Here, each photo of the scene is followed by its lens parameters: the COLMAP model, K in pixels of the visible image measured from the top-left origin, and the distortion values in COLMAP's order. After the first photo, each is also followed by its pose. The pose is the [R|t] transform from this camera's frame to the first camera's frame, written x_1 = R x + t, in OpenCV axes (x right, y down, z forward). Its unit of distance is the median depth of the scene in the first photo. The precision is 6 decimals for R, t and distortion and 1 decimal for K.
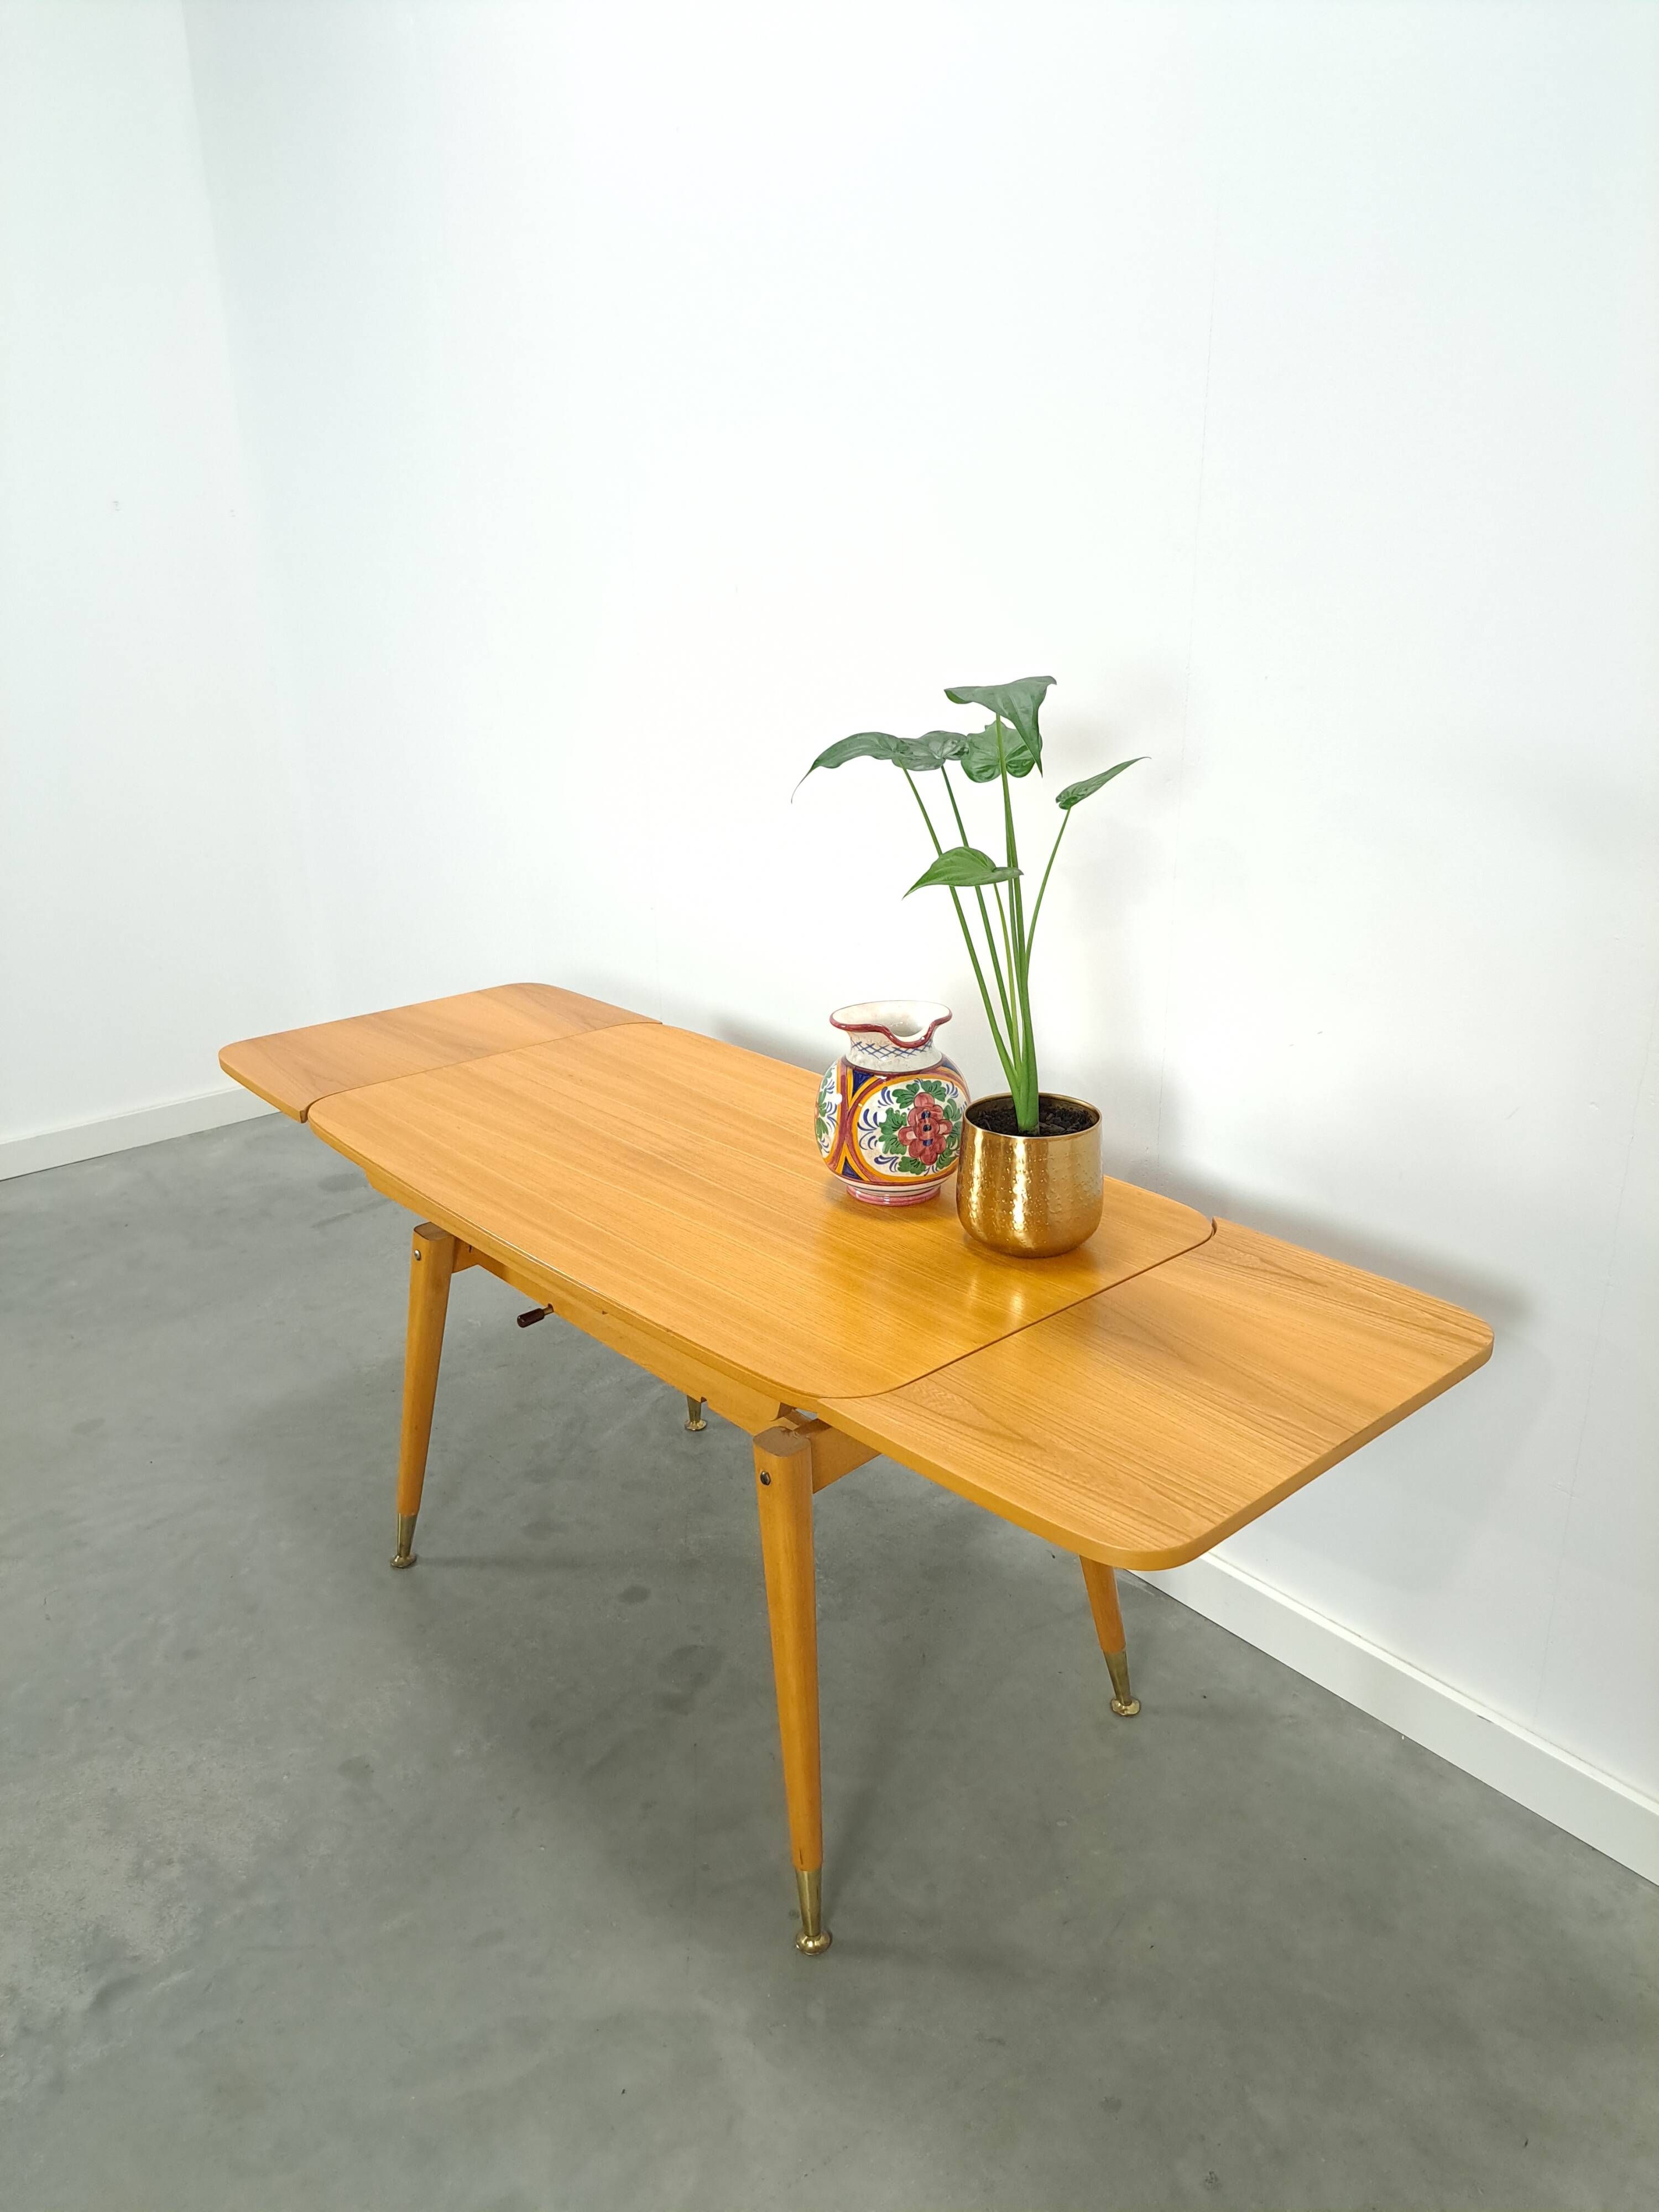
lens RADIAL K [[1658.8, 0, 866.1], [0, 1658.8, 1041.7], [0, 0, 1]] dist [0.020229, 0.001466]
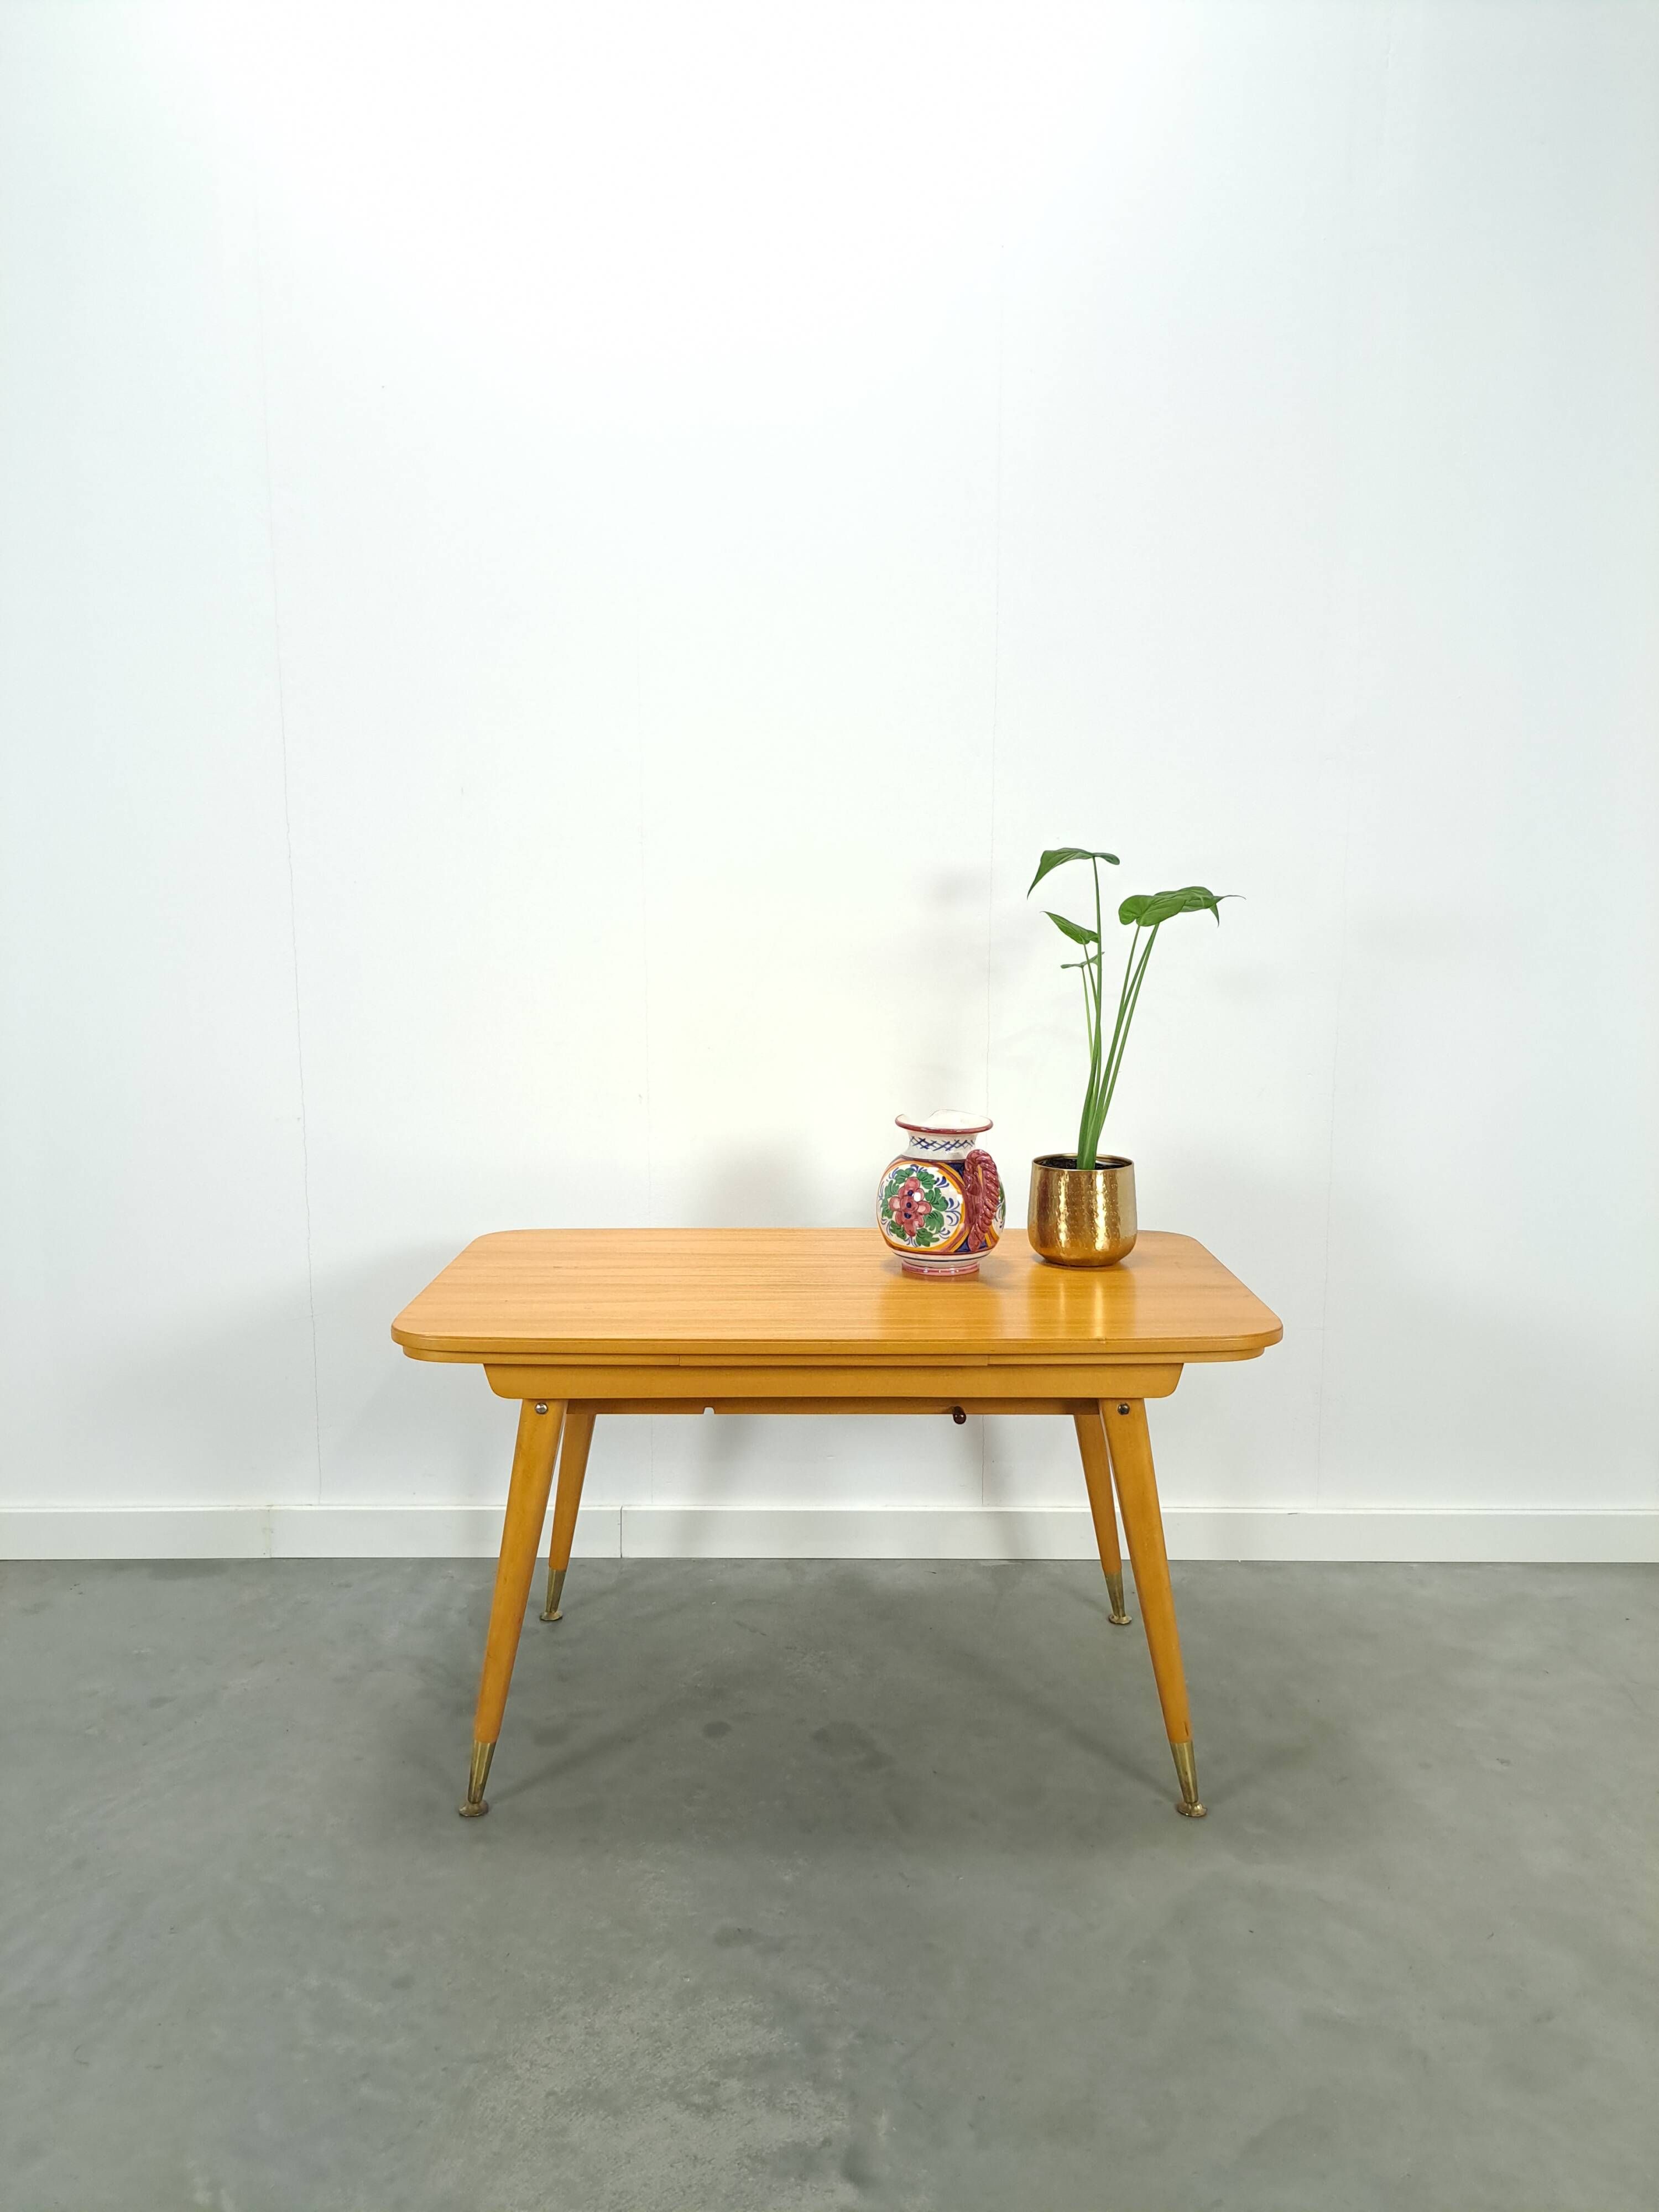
lens RADIAL K [[1588.5, 0, 851.5], [0, 1588.5, 1031.7], [0, 0, 1]] dist [0.015416, -0.001851]
pose [[0.649203, -0.051456, 0.758873, -0.940707], [0.221680, 0.967195, -0.124062, 0.078896], [-0.727595, 0.248769, 0.639312, 0.274712]]
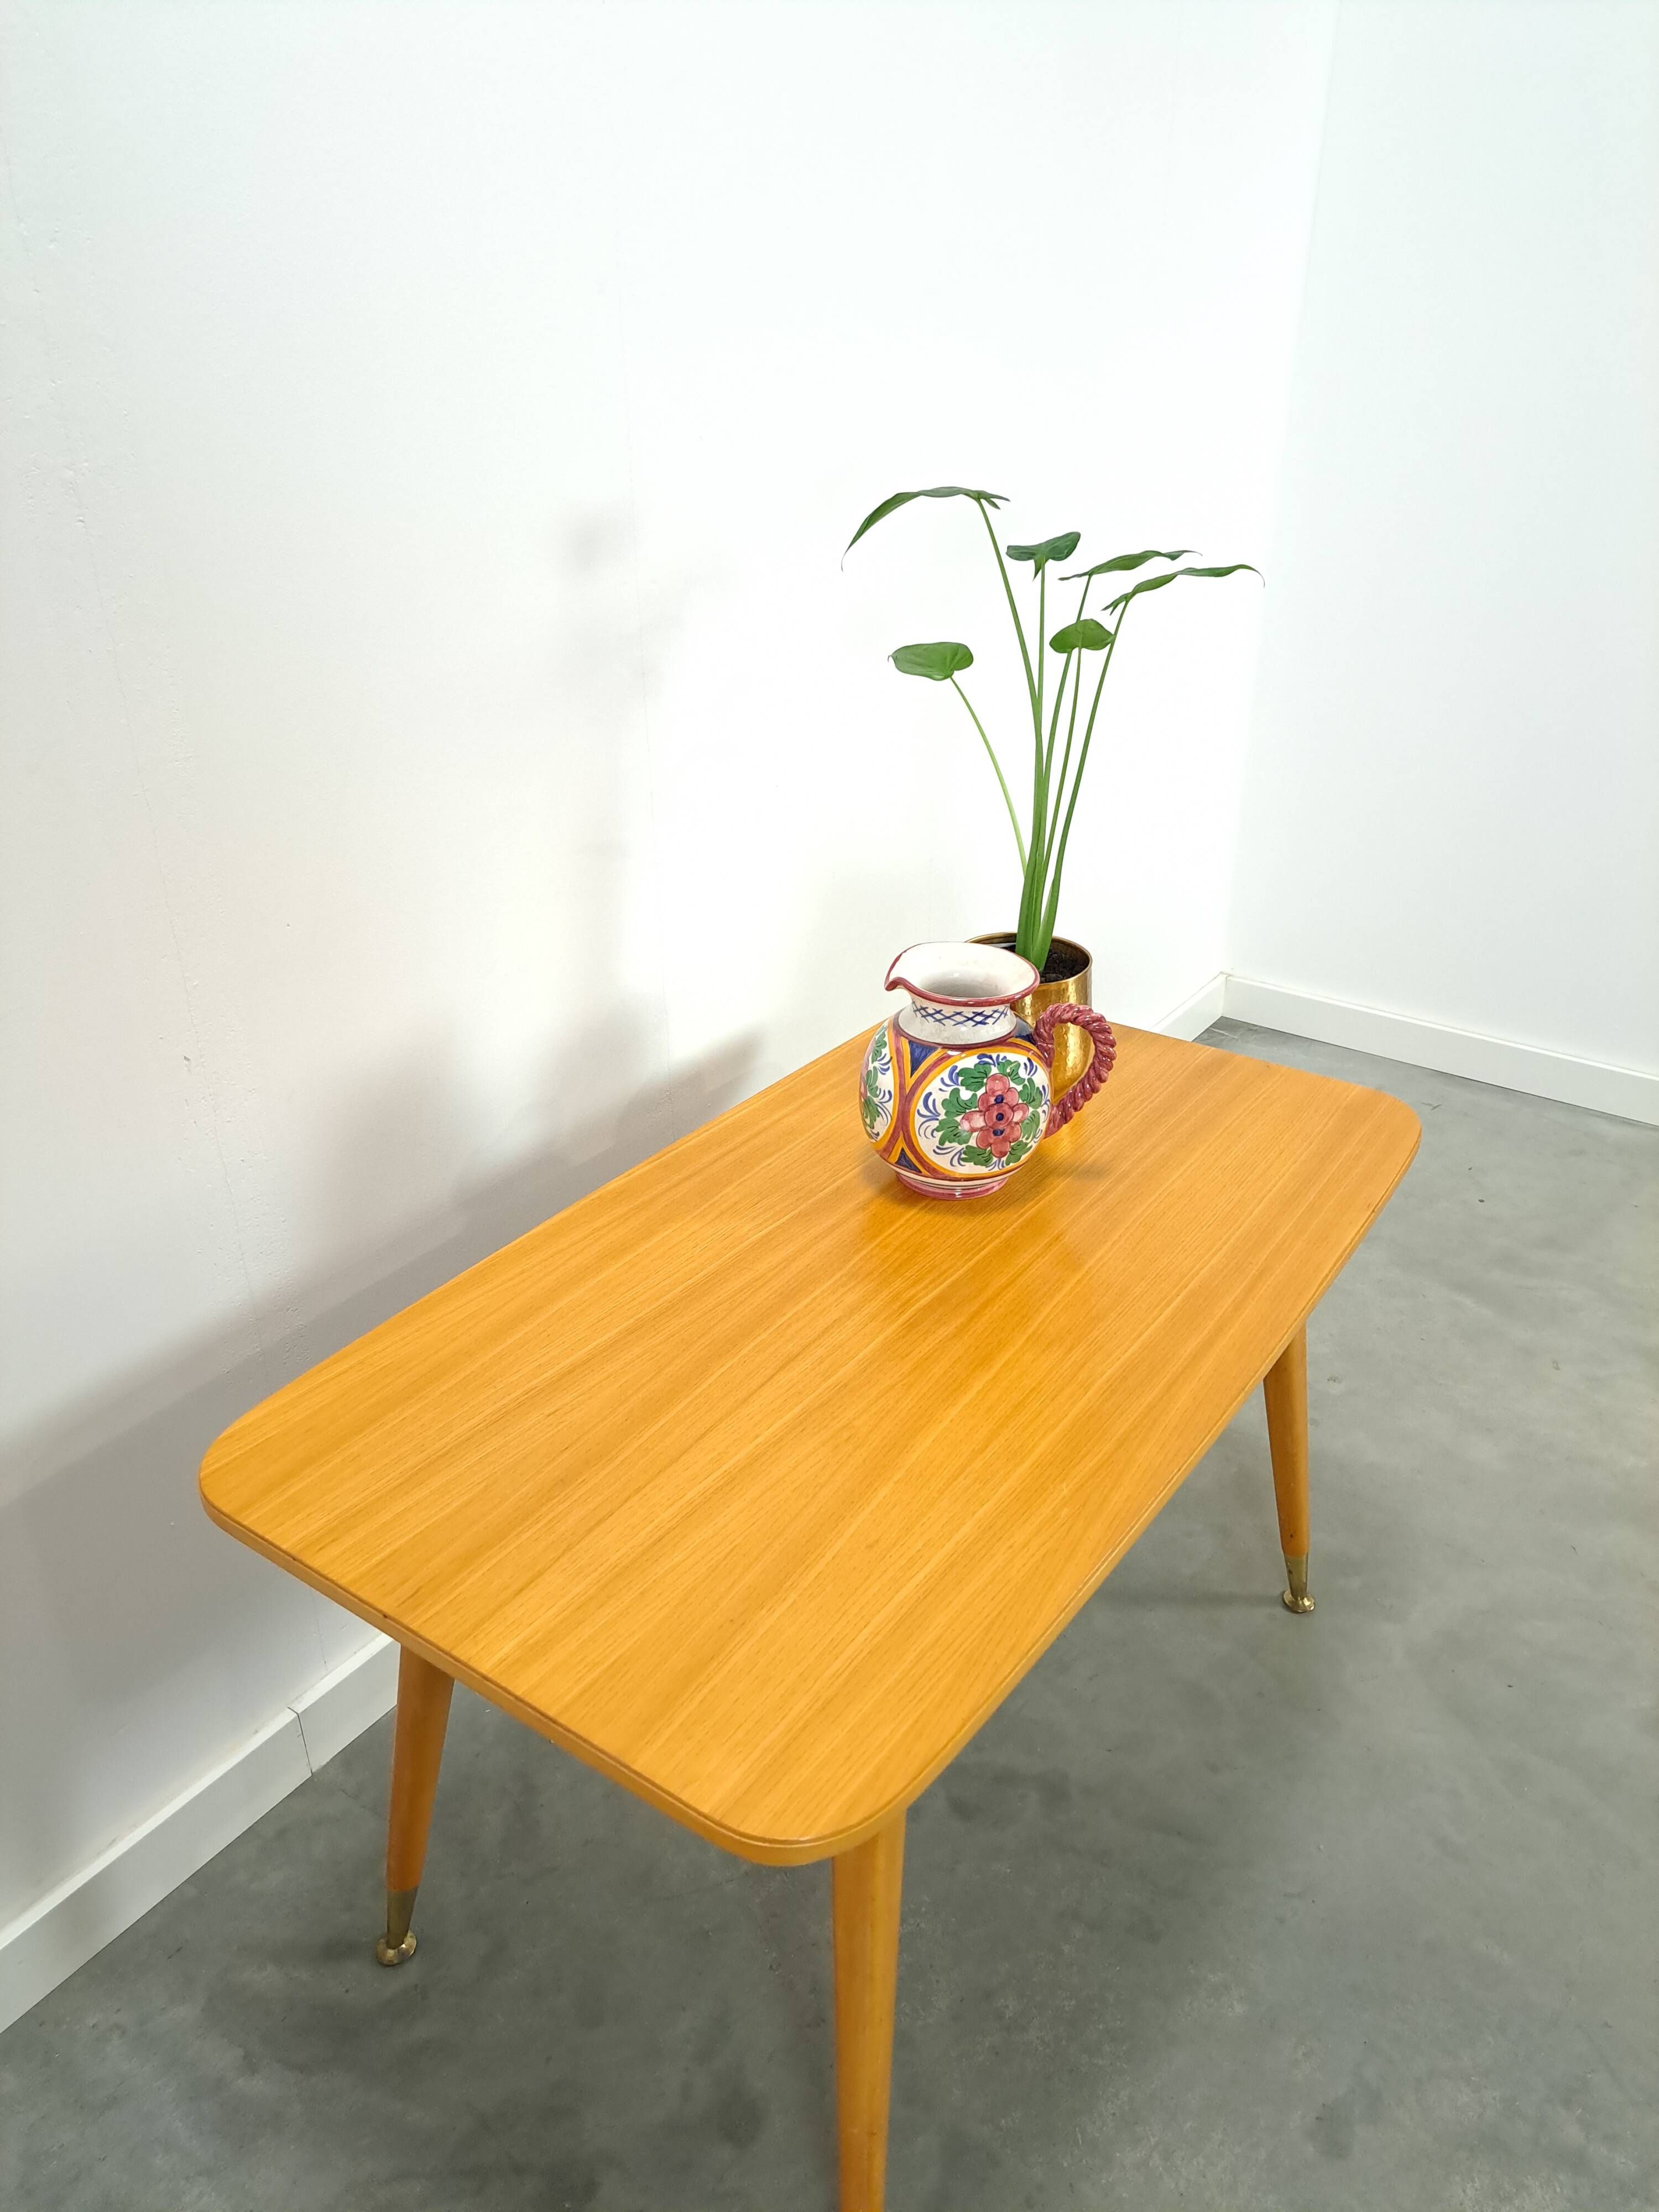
lens RADIAL K [[1614.1, 0, 825.3], [0, 1614.1, 1078.7], [0, 0, 1]] dist [0.022785, -0.007925]
pose [[-0.235660, -0.418182, 0.877262, -0.693013], [0.309448, 0.823413, 0.475640, -0.325737], [-0.921253, 0.383556, -0.064640, 1.109960]]
